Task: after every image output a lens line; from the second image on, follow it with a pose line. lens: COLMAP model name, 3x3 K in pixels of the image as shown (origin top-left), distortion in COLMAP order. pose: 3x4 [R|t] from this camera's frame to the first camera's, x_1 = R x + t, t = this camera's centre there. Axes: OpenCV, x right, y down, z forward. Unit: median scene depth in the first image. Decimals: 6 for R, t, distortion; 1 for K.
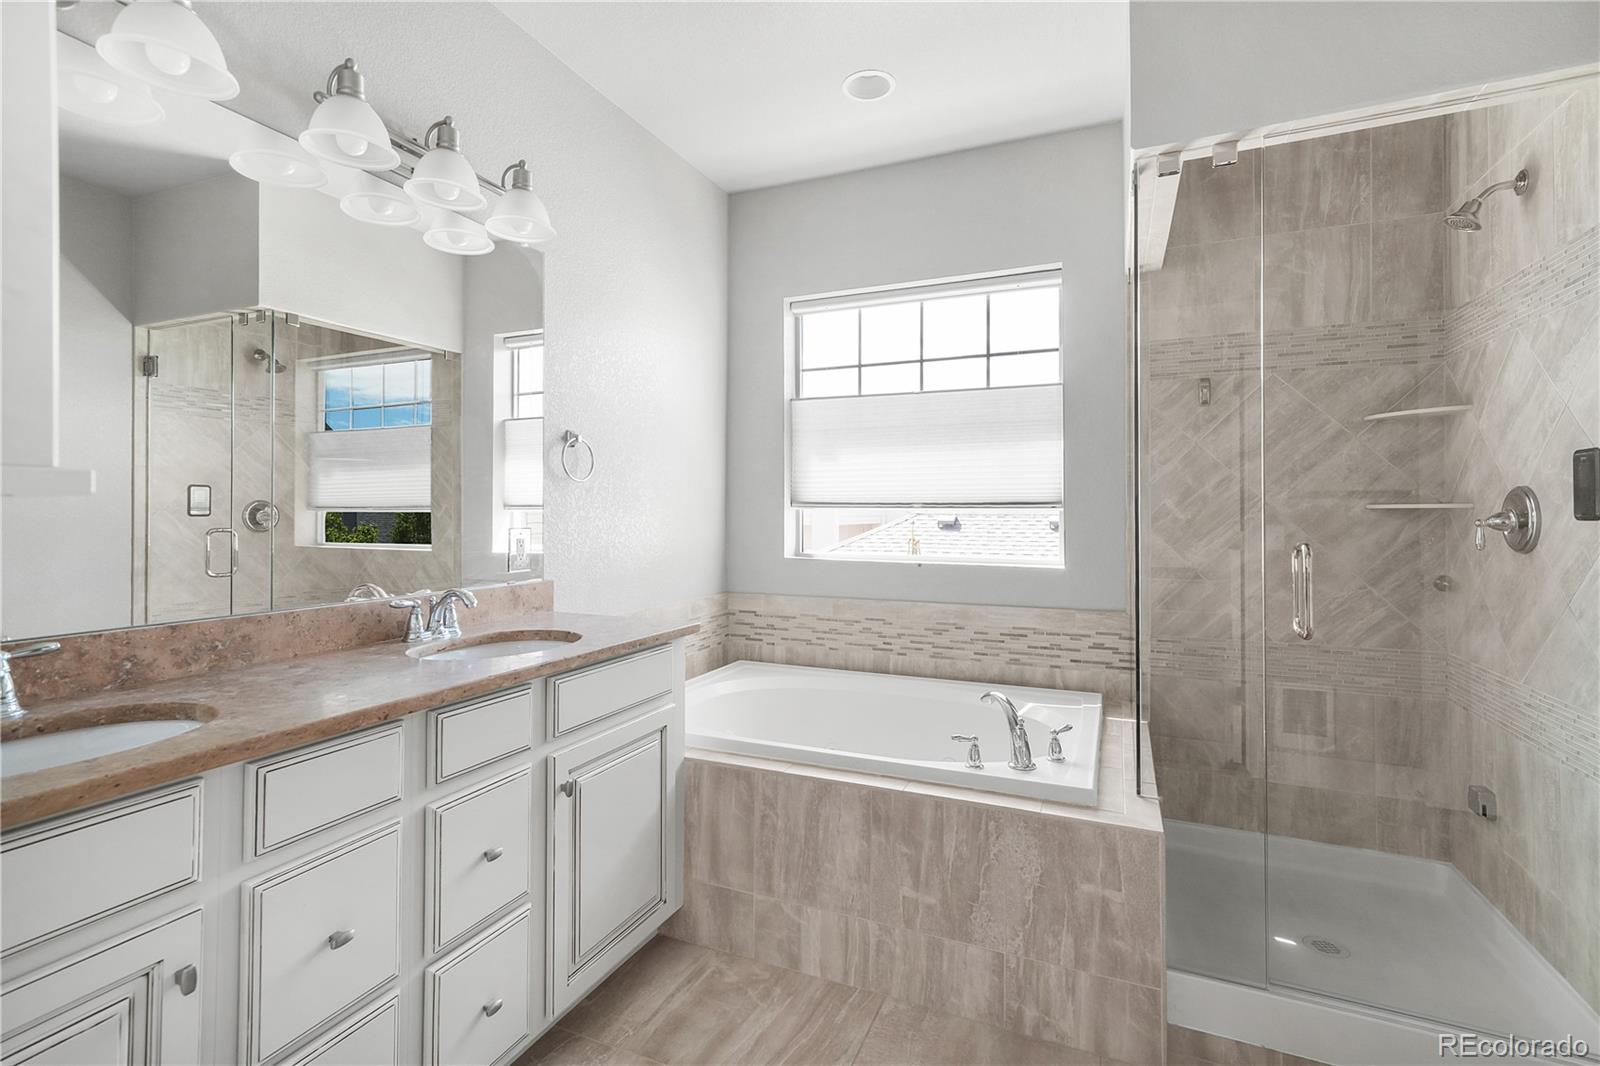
lens RADIAL K [[743.3, 0, 782.8], [0, 743.3, 510.4], [0, 0, 1]] dist [0.006901, 0.002420]
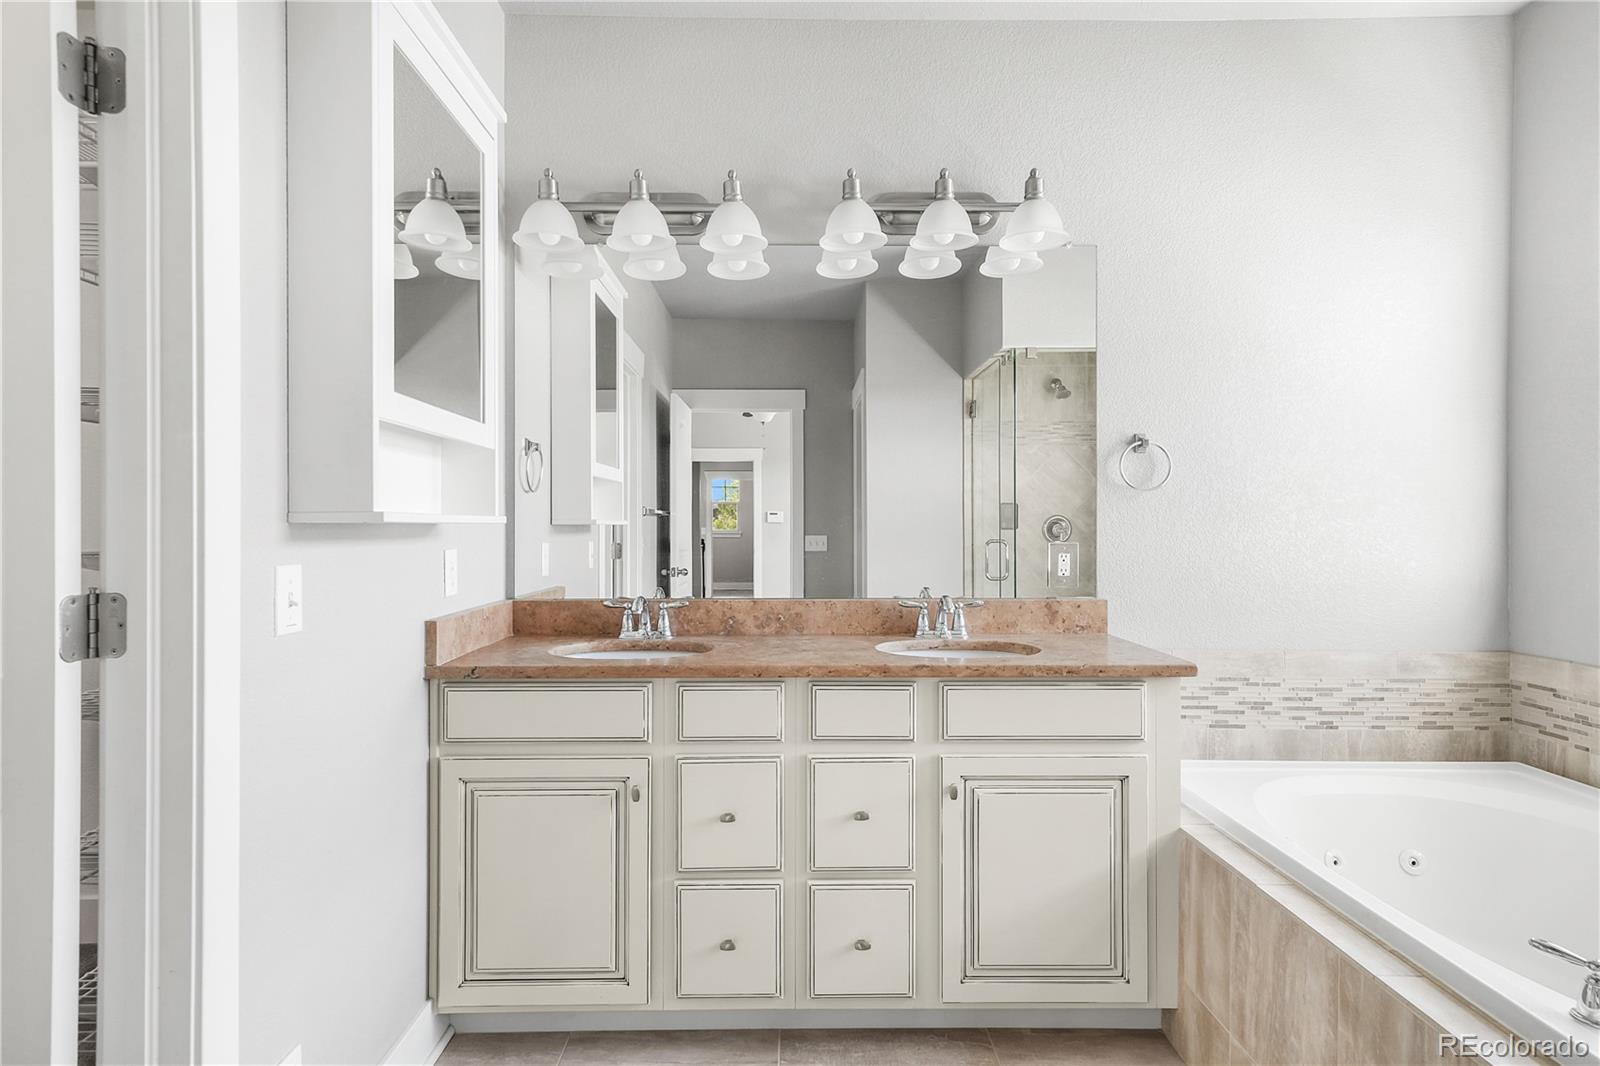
lens RADIAL K [[843.3, 0, 800.3], [0, 843.3, 535.8], [0, 0, 1]] dist [0.015454, 0.003429]
pose [[0.419631, 0.009878, -0.907641, 0.558288], [0.004185, 0.999909, 0.012817, -0.000507], [0.907685, -0.009177, 0.419552, 0.251351]]
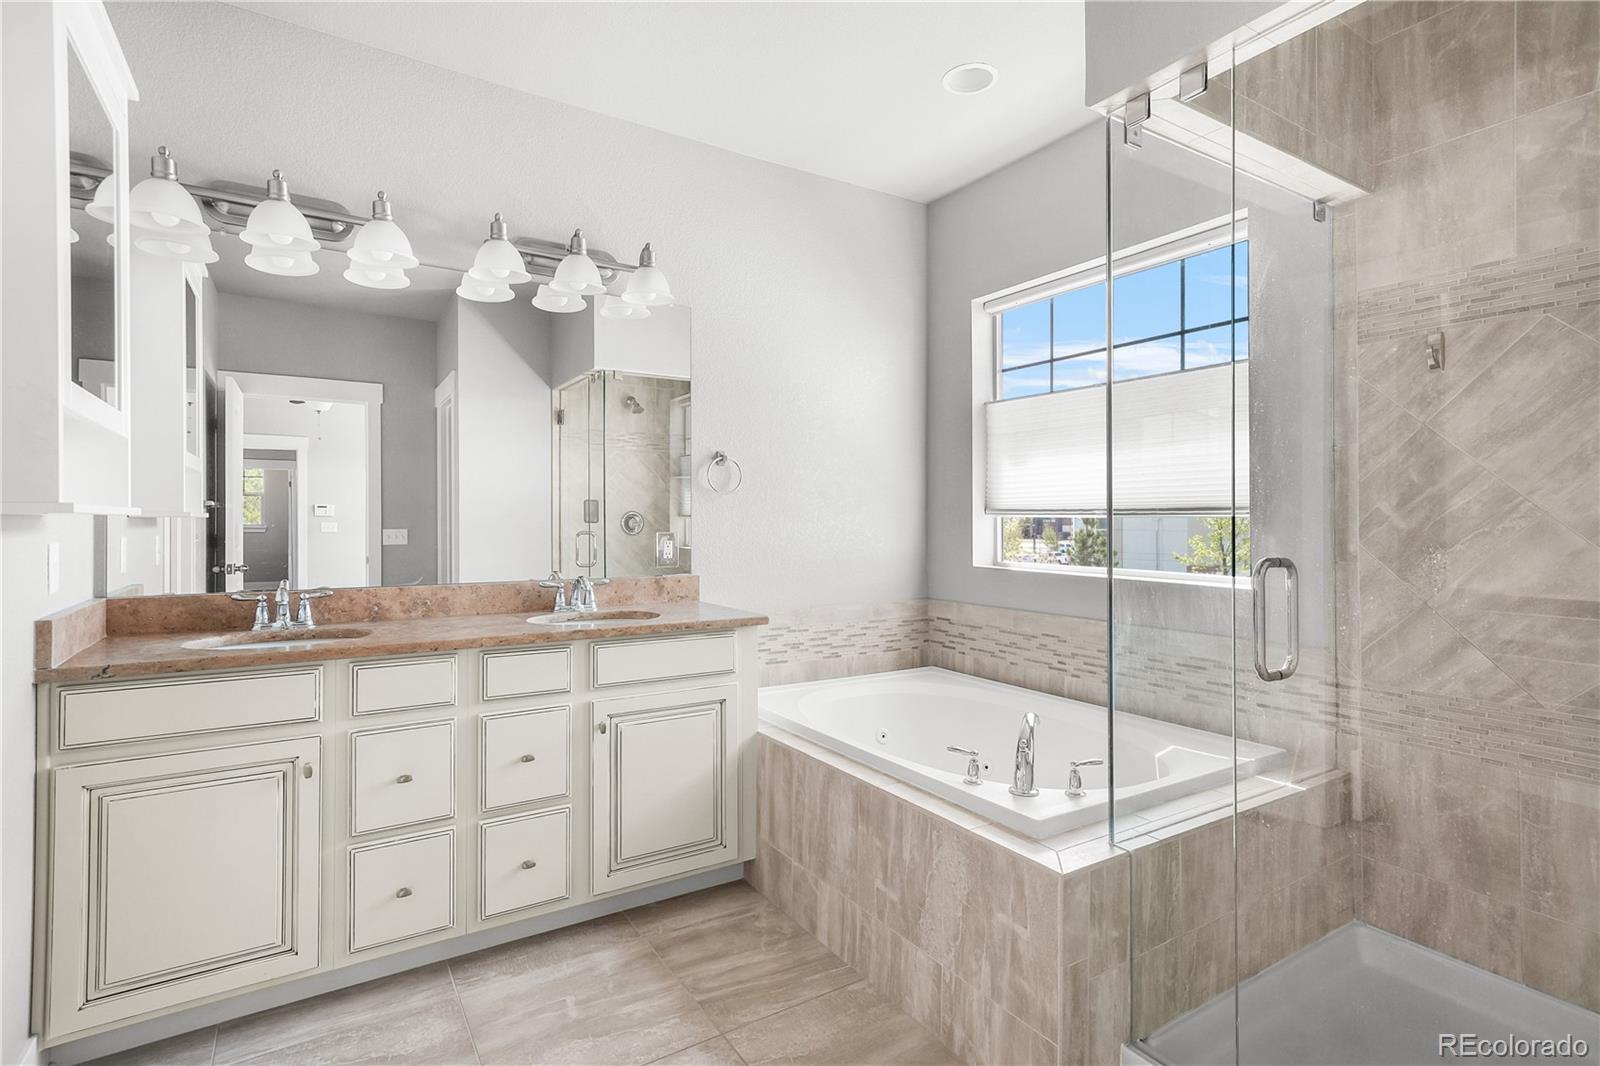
lens RADIAL K [[780.9, 0, 796.3], [0, 780.9, 524.7], [0, 0, 1]] dist [0.012190, 0.001663]
pose [[0.829032, 0.003096, -0.559192, 0.627597], [0.001624, 0.999967, 0.007943, 0.000916], [0.559198, -0.007493, 0.829000, 0.030308]]
